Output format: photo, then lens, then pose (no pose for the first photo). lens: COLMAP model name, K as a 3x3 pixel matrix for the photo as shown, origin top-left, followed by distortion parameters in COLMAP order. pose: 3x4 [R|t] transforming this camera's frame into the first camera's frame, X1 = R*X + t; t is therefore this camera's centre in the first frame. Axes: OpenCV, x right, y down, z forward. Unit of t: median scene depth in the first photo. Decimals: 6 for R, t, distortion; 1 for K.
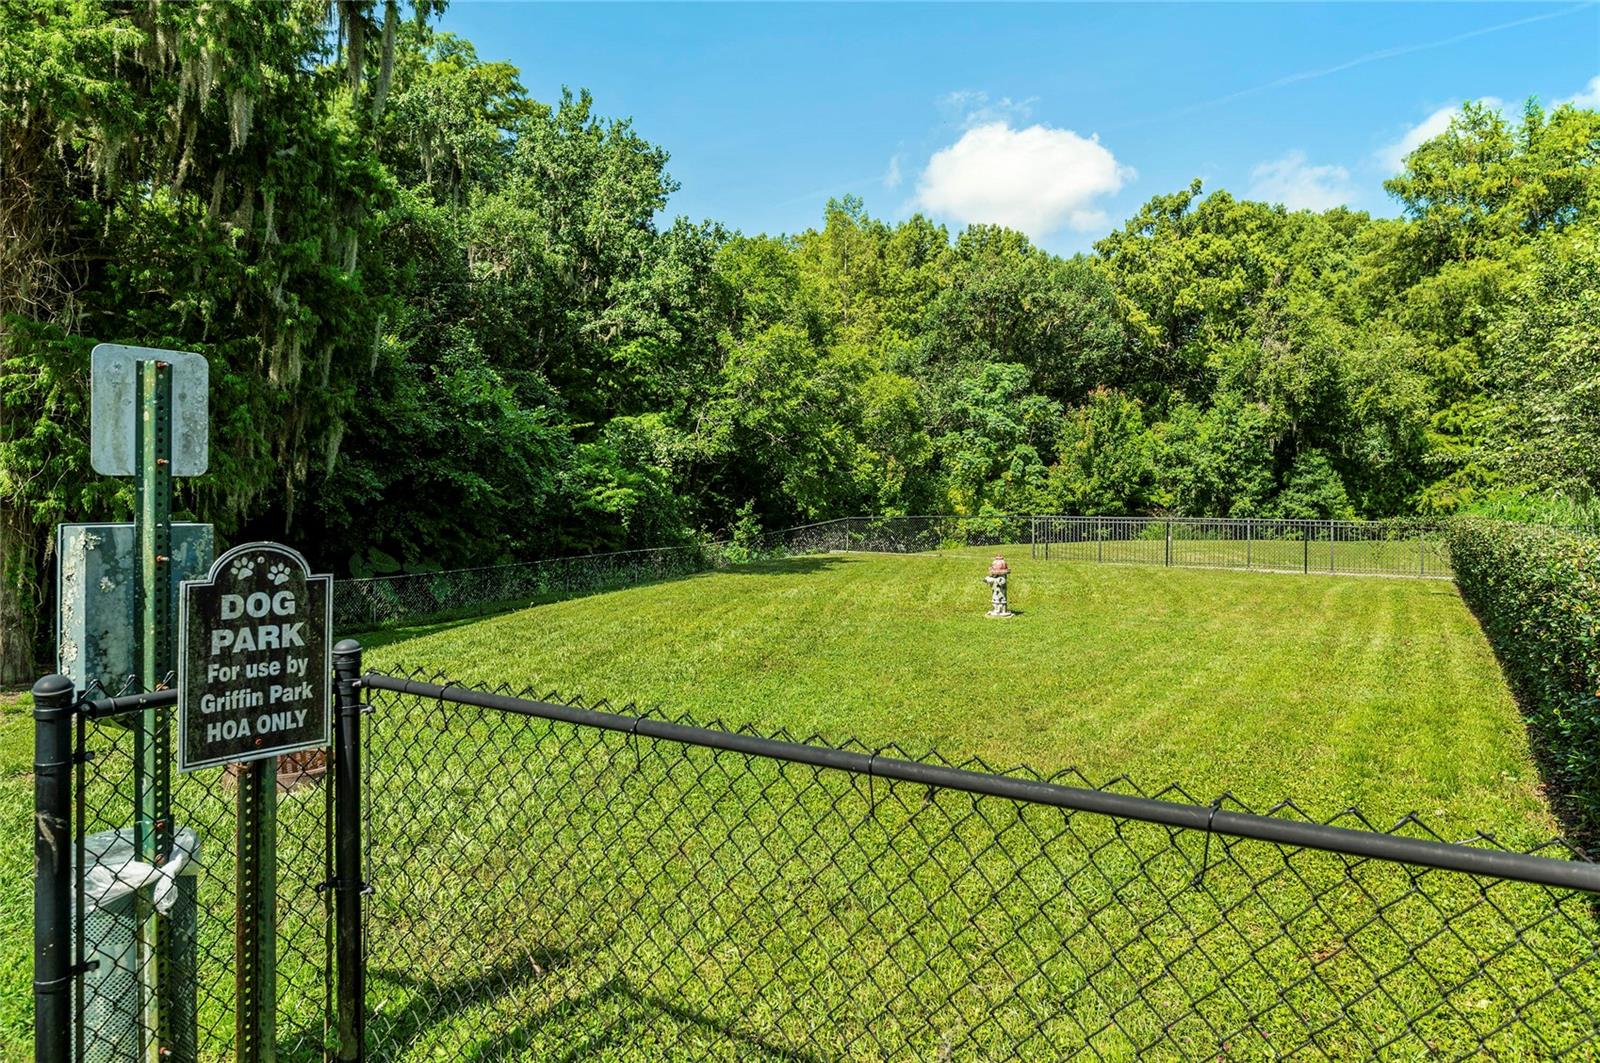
lens RADIAL K [[912.2, 0, 802.1], [0, 912.2, 480.0], [0, 0, 1]] dist [-0.034294, 0.000583]
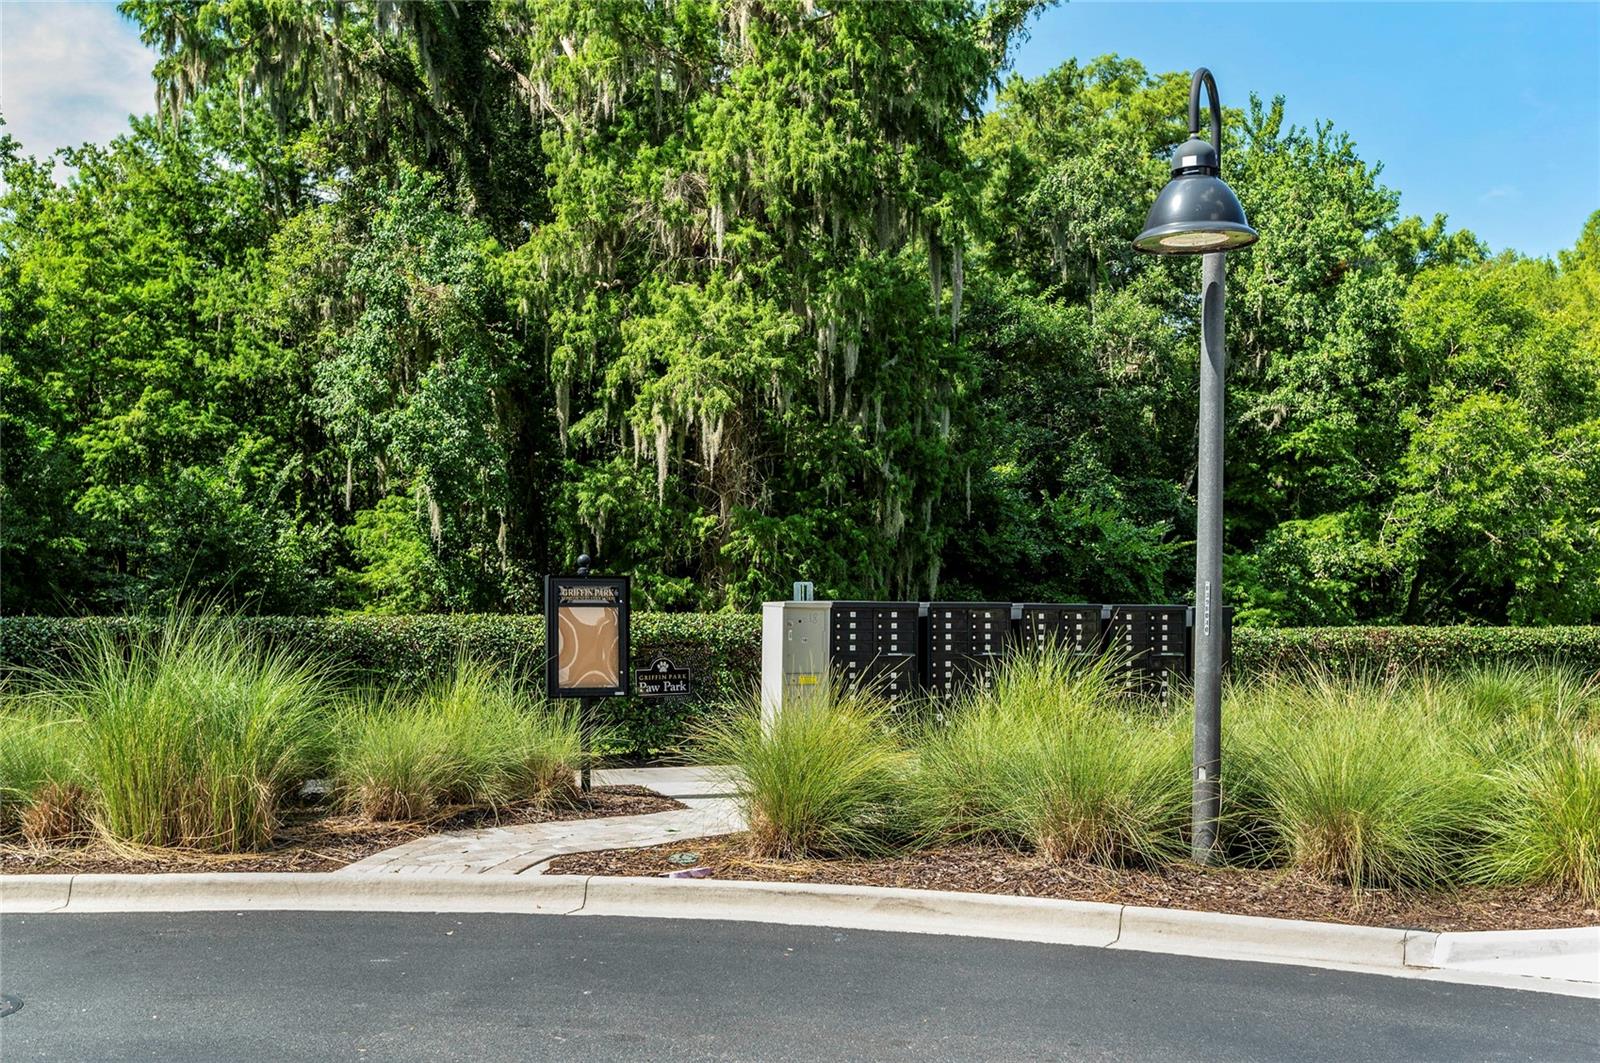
lens RADIAL K [[1610.2, 0, 806.5], [0, 1610.2, 501.3], [0, 0, 1]] dist [-0.019200, -0.021175]
pose [[0.797523, -0.050389, -0.601181, 0.340583], [0.015499, 0.997888, -0.063079, -0.002533], [0.603090, 0.040989, 0.796619, -0.438998]]
